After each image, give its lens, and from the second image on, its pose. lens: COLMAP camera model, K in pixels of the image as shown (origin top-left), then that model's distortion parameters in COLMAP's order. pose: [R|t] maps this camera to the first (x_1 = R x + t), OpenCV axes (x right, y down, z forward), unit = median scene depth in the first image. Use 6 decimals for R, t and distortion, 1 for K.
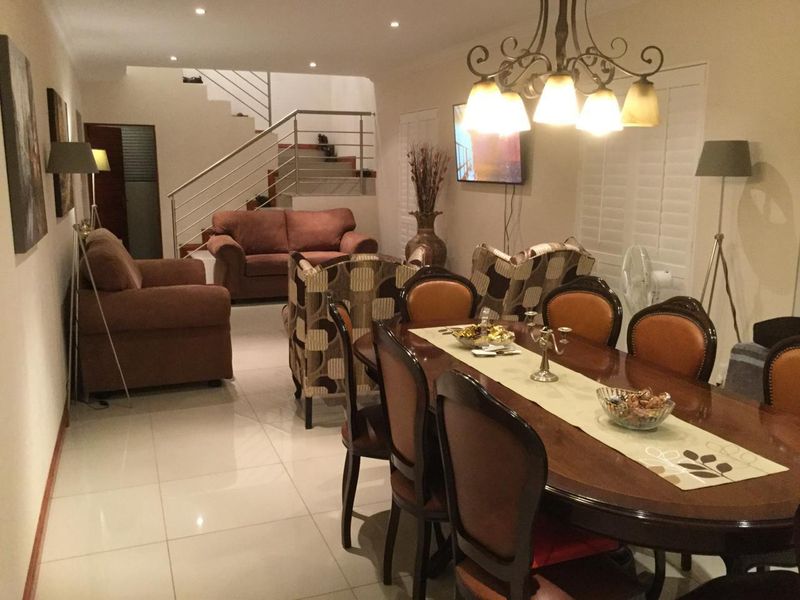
lens RADIAL K [[710.5, 0, 397.6], [0, 710.5, 301.5], [0, 0, 1]] dist [0.093281, -0.186434]
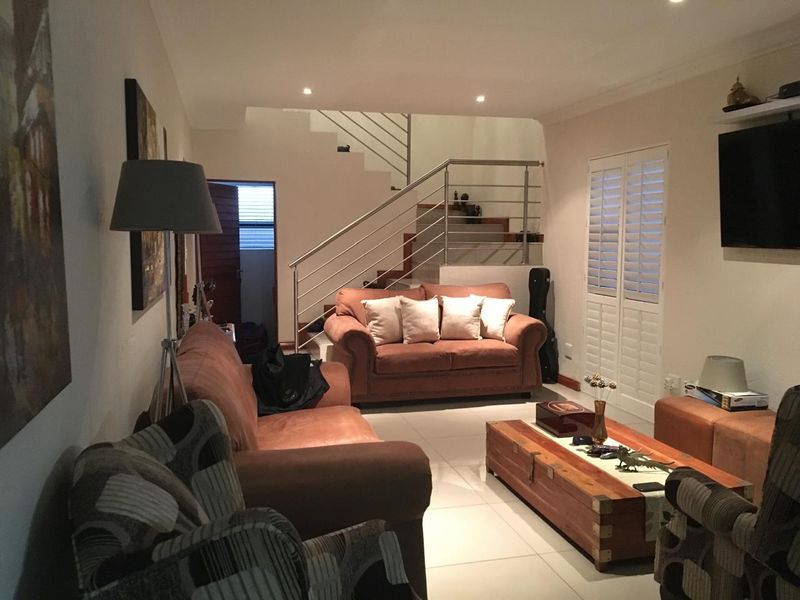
lens RADIAL K [[671.0, 0, 402.9], [0, 671.0, 300.0], [0, 0, 1]] dist [0.086933, -0.143051]
pose [[0.994312, 0.006529, -0.106309, -0.106989], [-0.016182, 0.995793, -0.090187, -0.040899], [0.105273, 0.091395, 0.990235, 0.253924]]
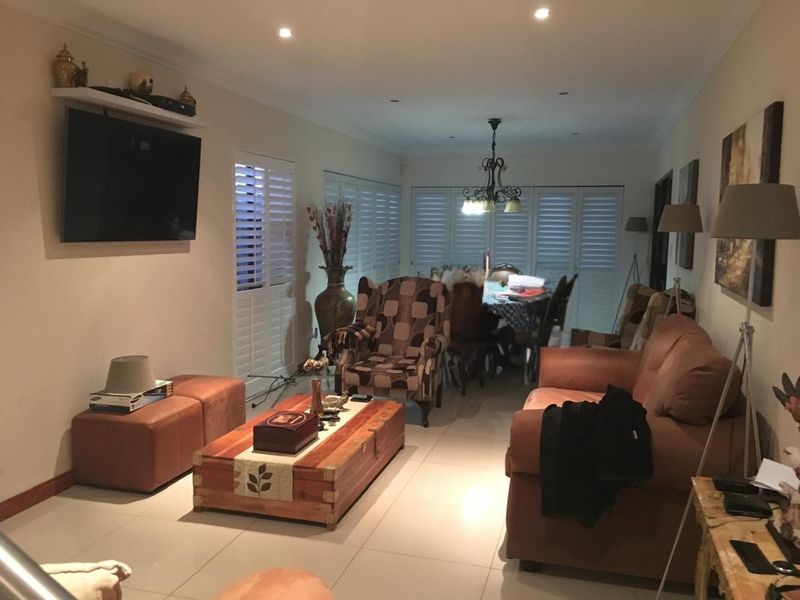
lens RADIAL K [[671.0, 0, 402.9], [0, 671.0, 300.0], [0, 0, 1]] dist [0.086933, -0.143051]
pose [[-0.798730, -0.084982, 0.595658, -0.354549], [0.090444, 0.961770, 0.258492, -0.189668], [-0.594853, 0.260338, -0.760509, 1.001729]]
